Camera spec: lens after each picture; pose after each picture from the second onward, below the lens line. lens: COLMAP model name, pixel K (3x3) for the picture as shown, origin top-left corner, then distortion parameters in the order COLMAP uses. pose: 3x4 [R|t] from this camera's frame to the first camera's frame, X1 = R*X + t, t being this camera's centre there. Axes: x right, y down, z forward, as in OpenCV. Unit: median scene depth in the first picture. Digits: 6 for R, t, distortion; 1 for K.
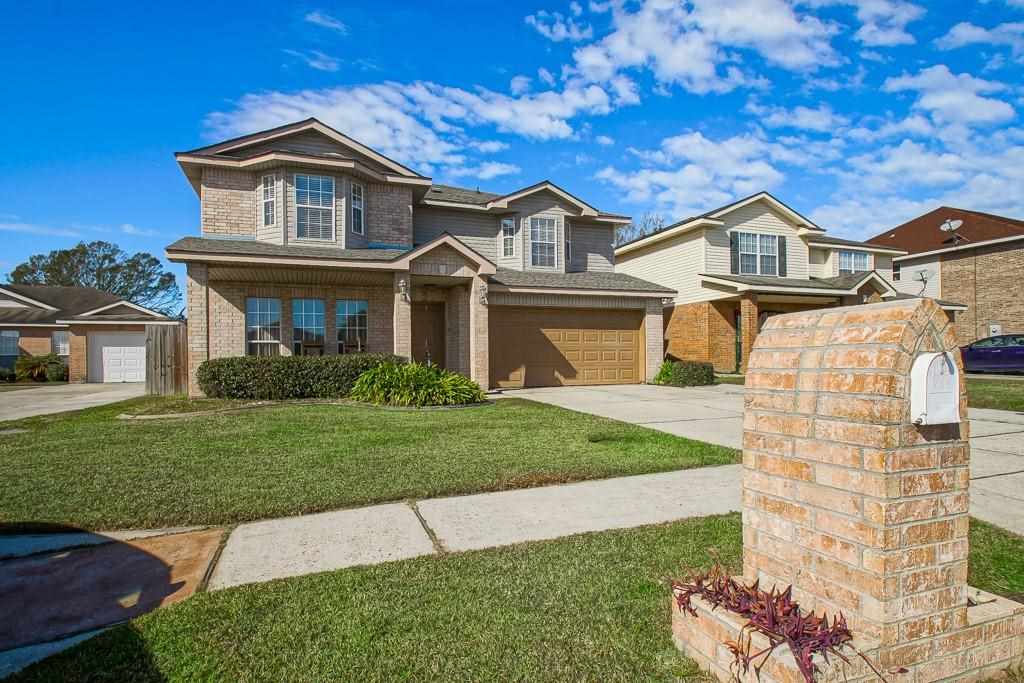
lens RADIAL K [[518.4, 0, 512.0], [0, 518.4, 341.5], [0, 0, 1]] dist [-0.001869, -0.000230]
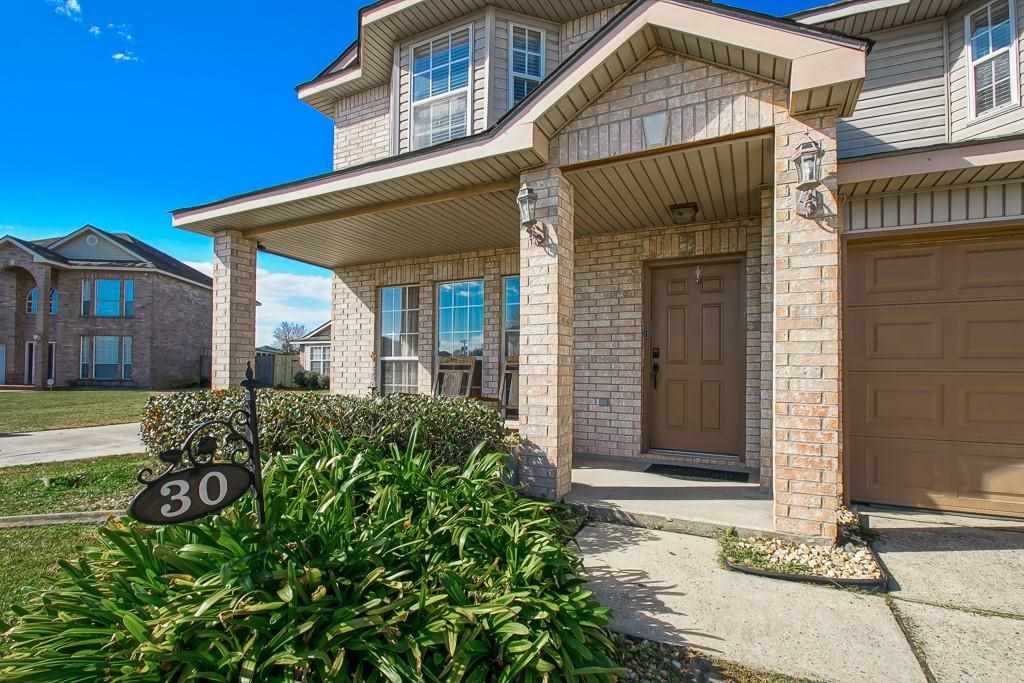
lens RADIAL K [[478.0, 0, 516.4], [0, 478.0, 361.0], [0, 0, 1]] dist [0.001743, -0.007695]
pose [[0.662920, 0.002220, -0.748687, 0.023098], [0.011253, 0.999853, 0.012929, -0.002226], [0.748605, -0.016996, 0.662798, 0.639691]]
